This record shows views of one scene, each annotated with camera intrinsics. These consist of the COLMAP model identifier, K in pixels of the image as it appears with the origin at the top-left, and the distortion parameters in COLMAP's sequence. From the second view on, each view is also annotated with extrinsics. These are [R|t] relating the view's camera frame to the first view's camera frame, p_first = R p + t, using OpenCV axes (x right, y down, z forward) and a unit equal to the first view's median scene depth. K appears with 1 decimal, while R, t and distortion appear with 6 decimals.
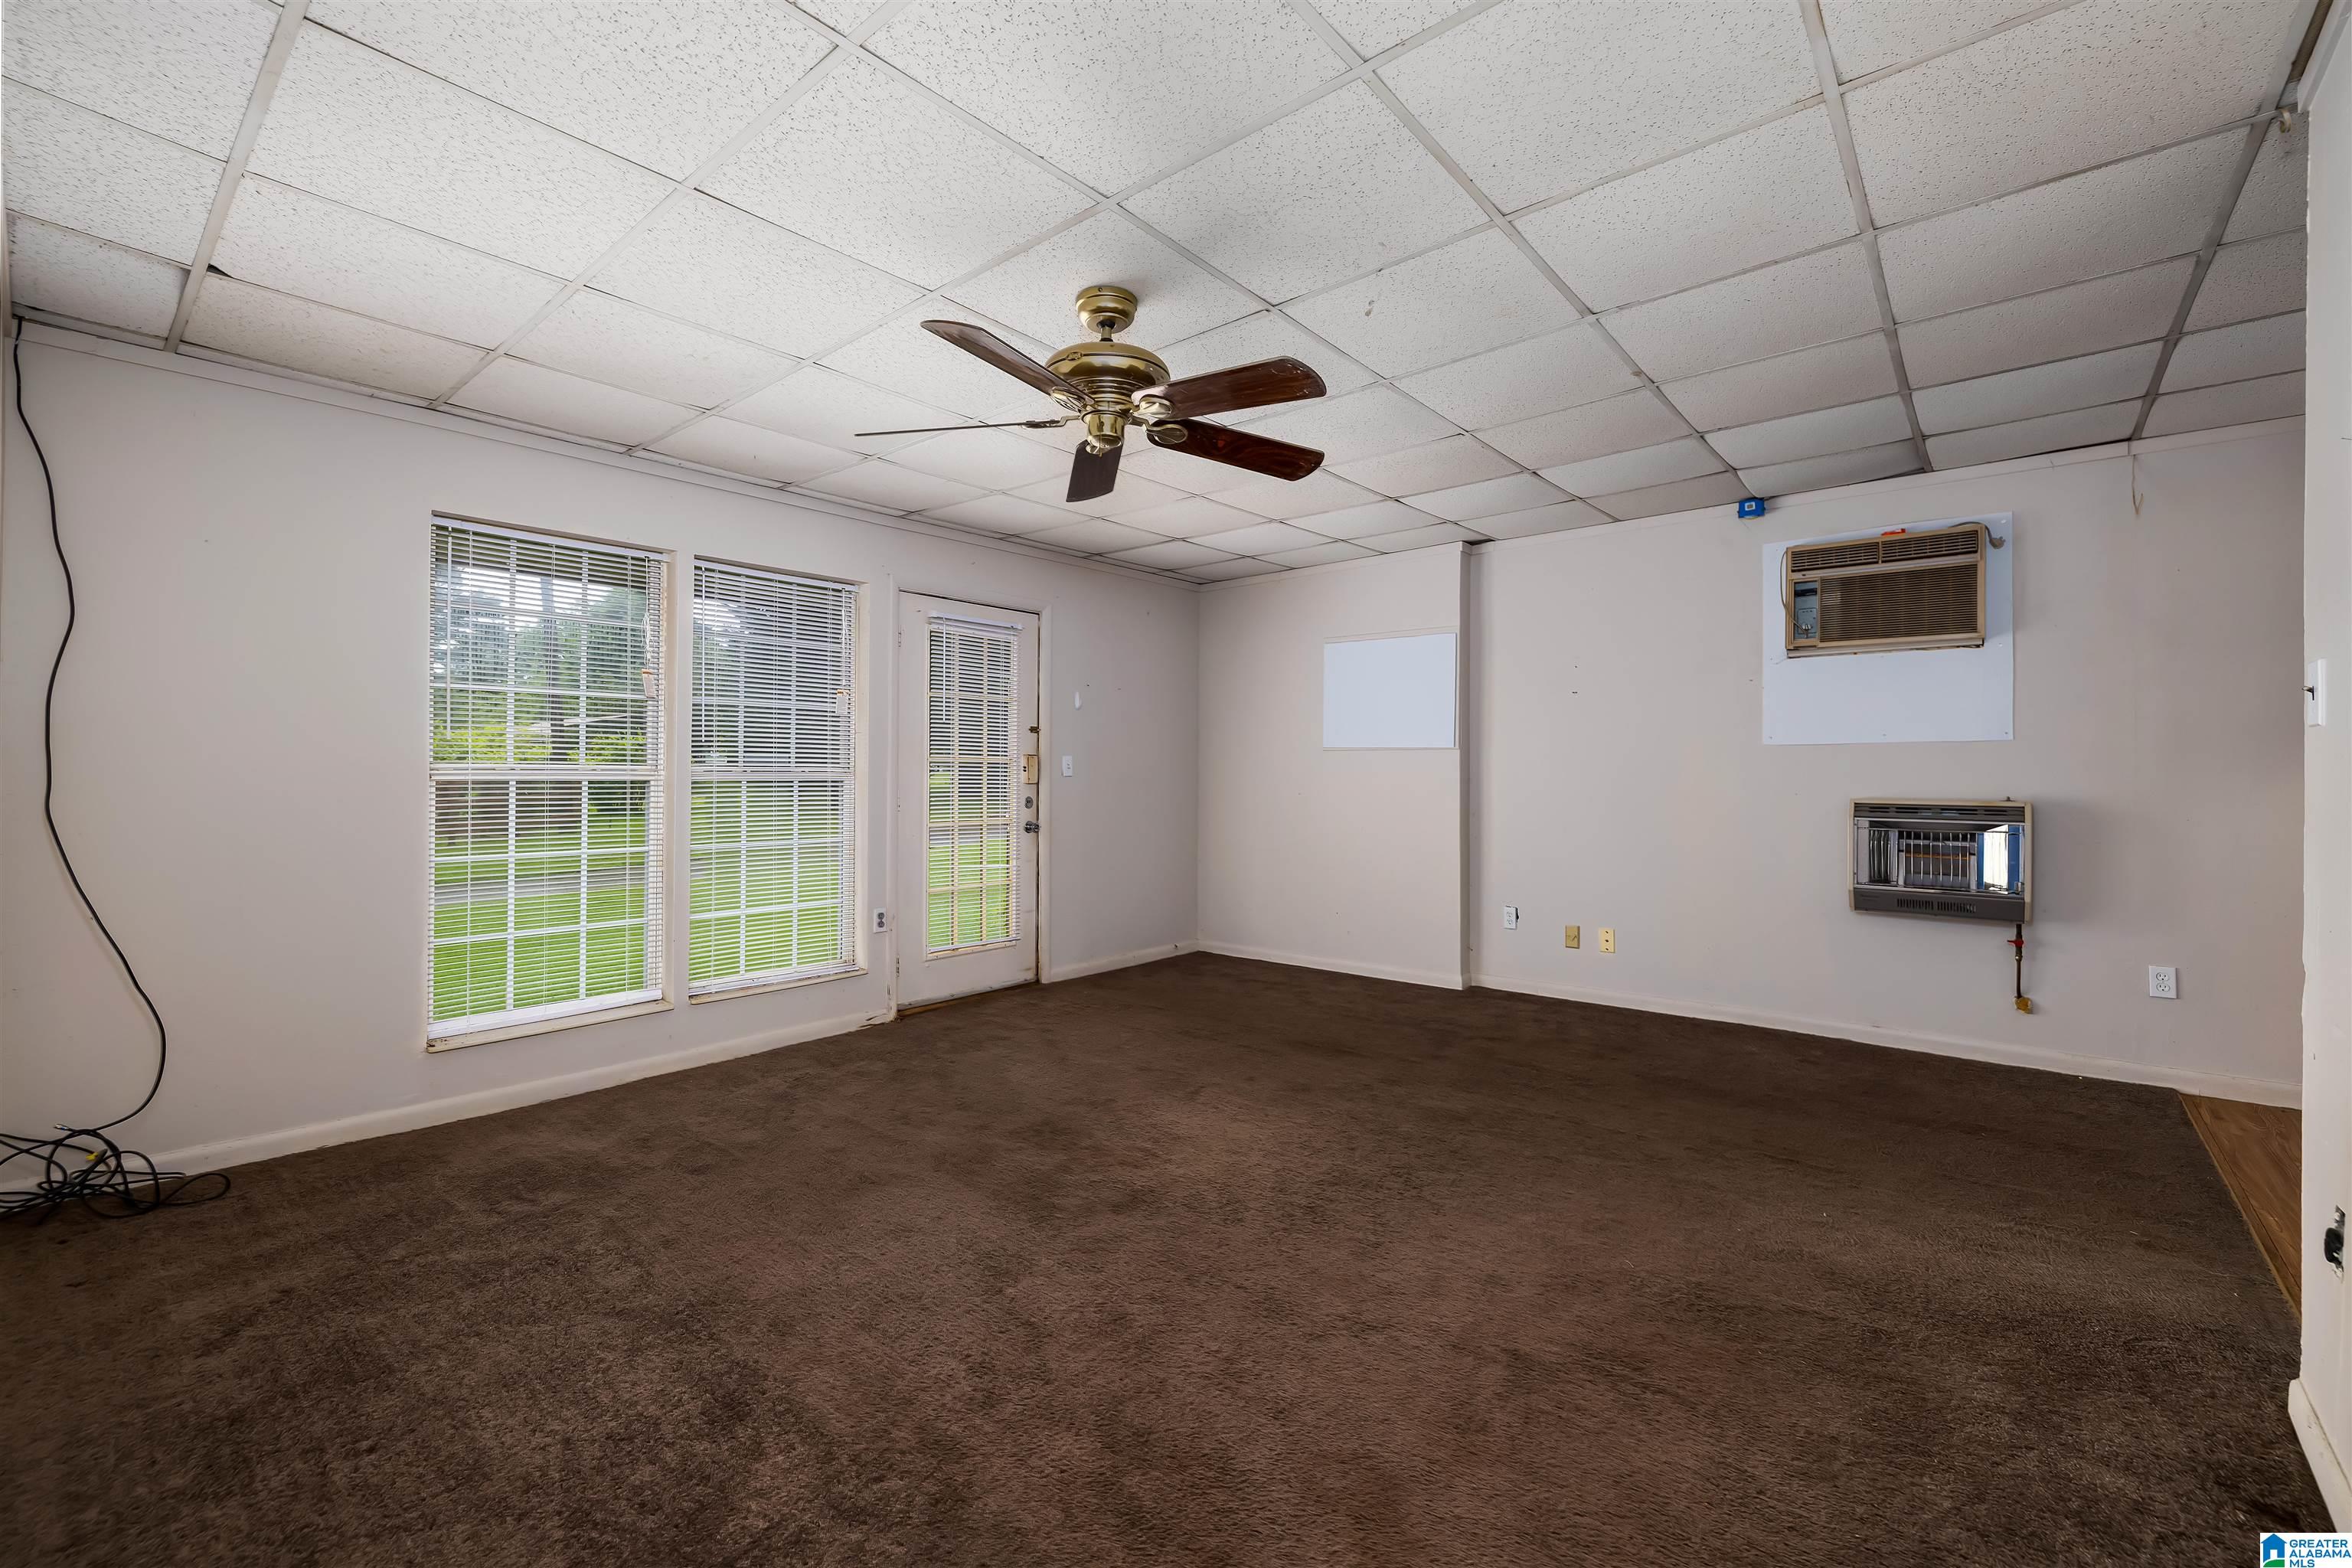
lens RADIAL K [[977.4, 0, 1179.7], [0, 977.4, 781.7], [0, 0, 1]] dist [0.000974, 0.000176]
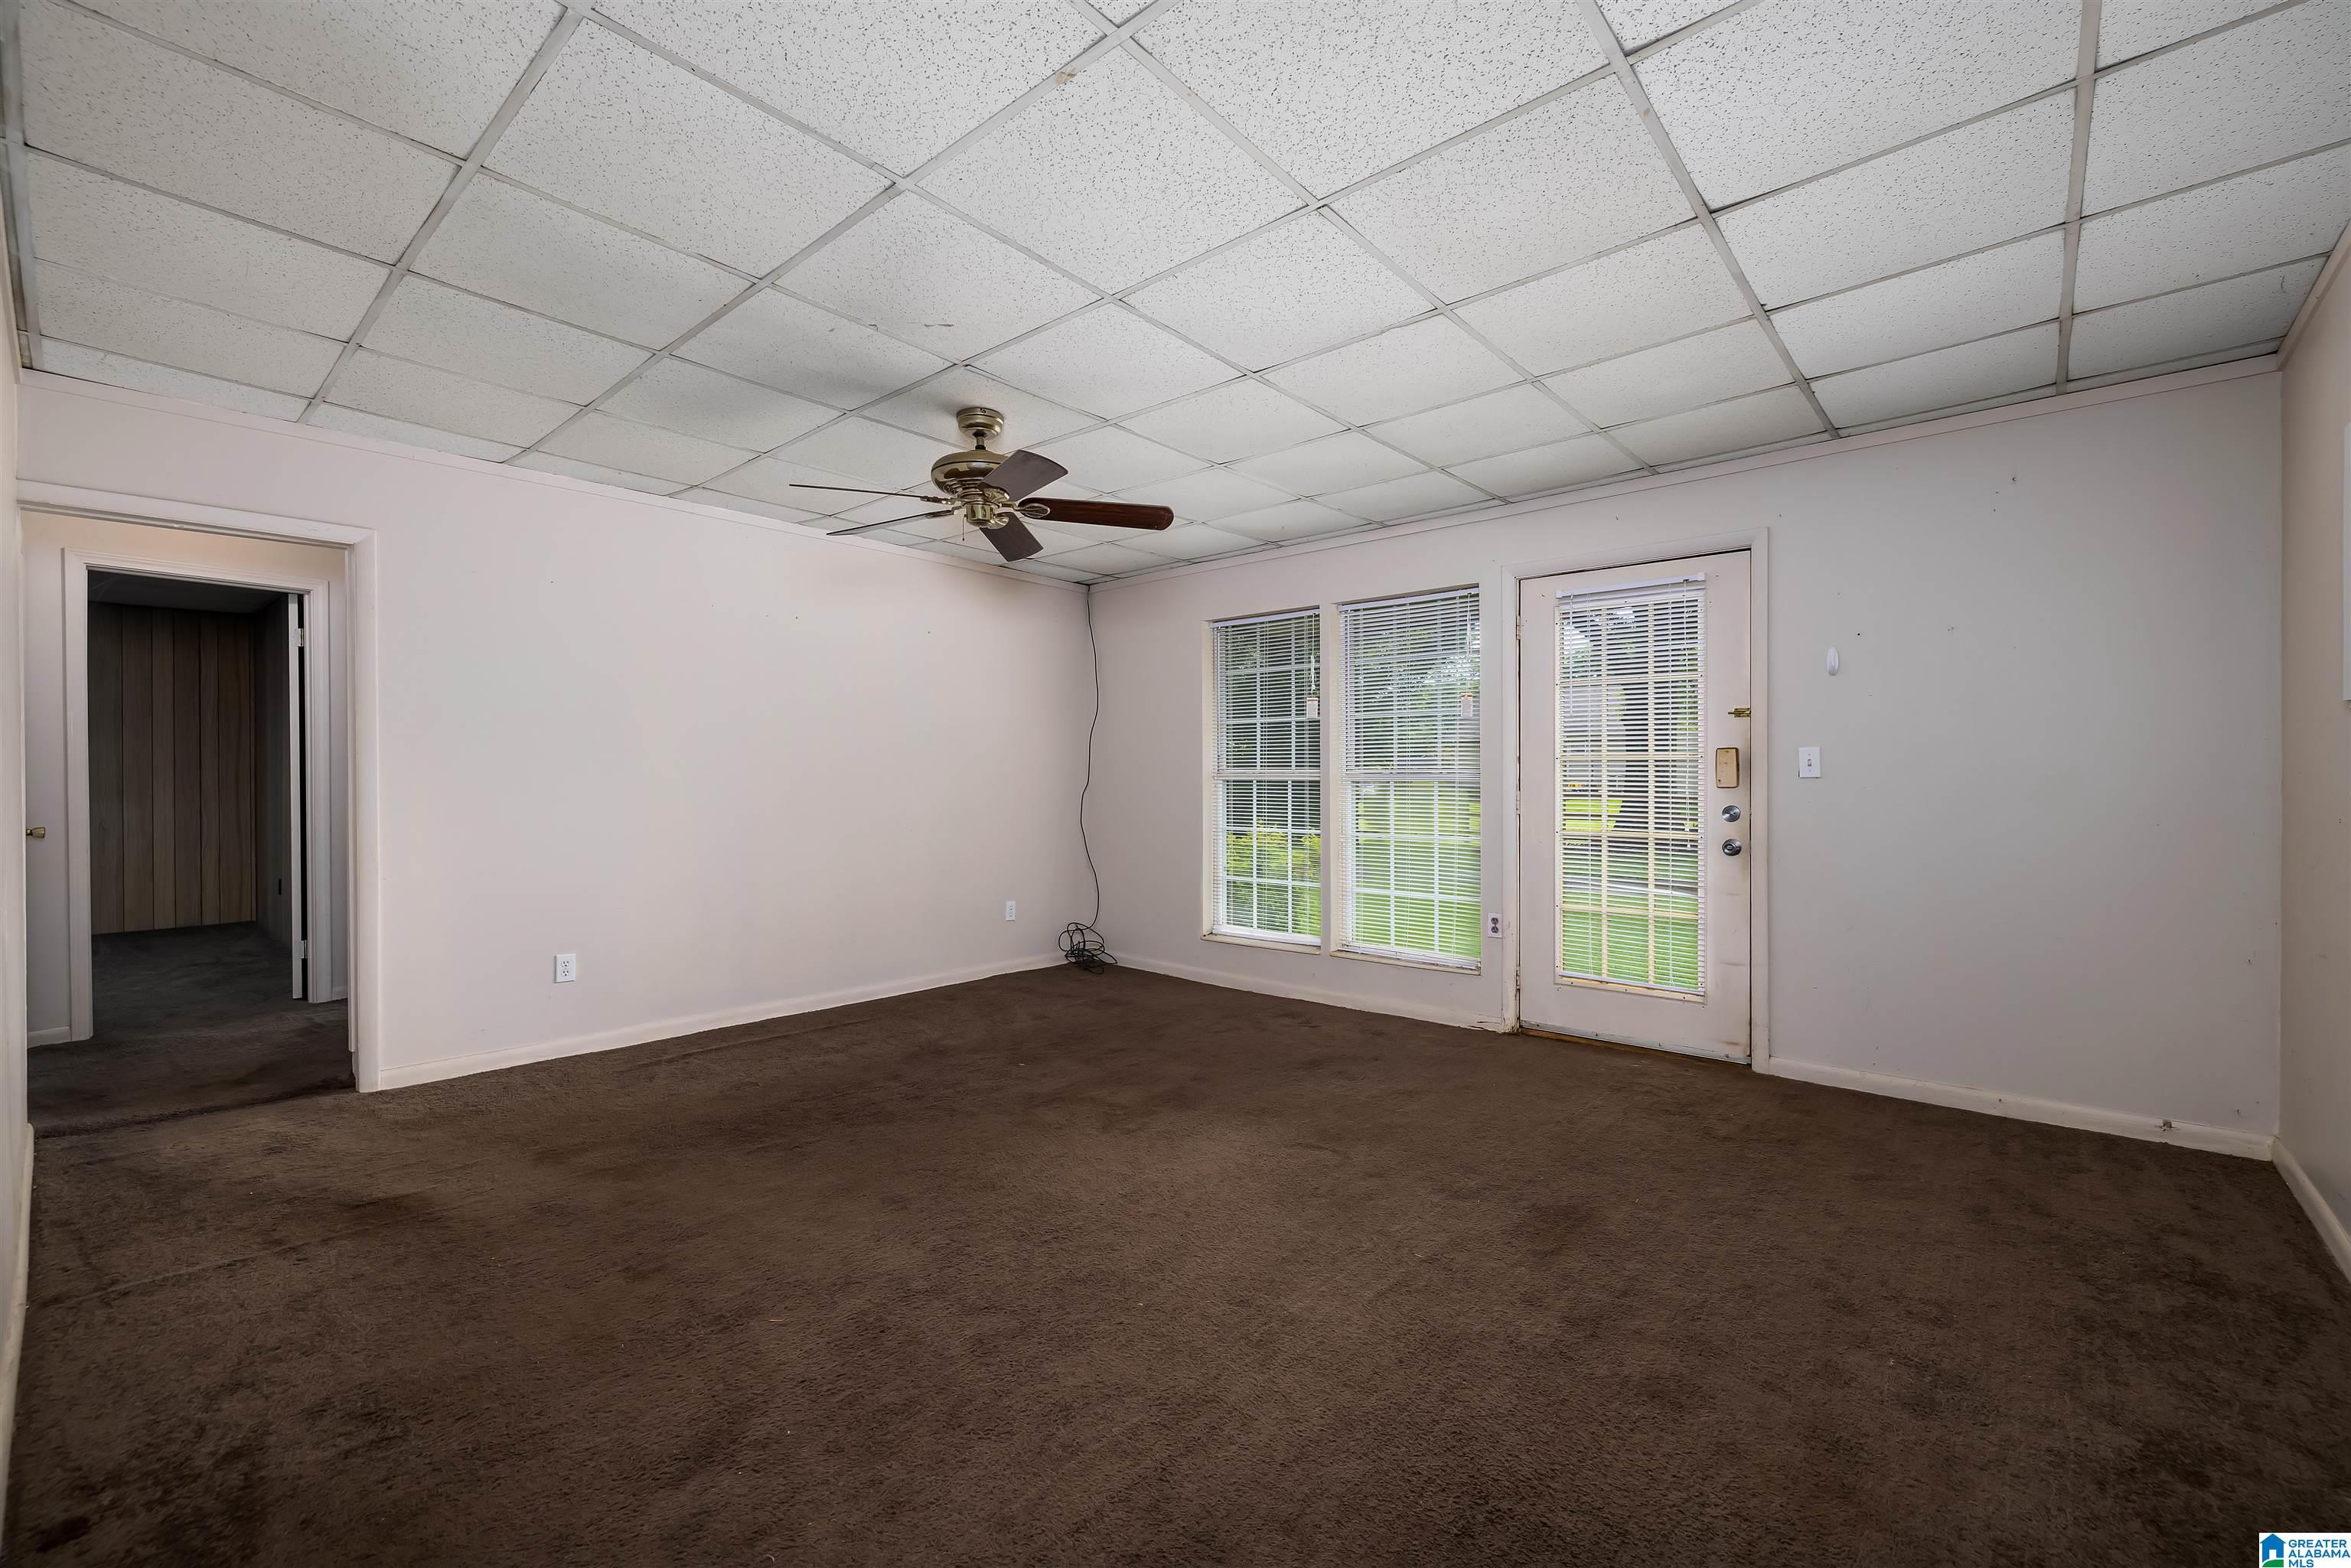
lens RADIAL K [[977.0, 0, 1179.2], [0, 977.0, 781.7], [0, 0, 1]] dist [0.000974, 0.000176]
pose [[-0.017286, -0.001040, -0.999850, 0.672111], [-0.010634, 0.999943, -0.000857, 0.002927], [0.999794, 0.010618, -0.017296, 0.701309]]
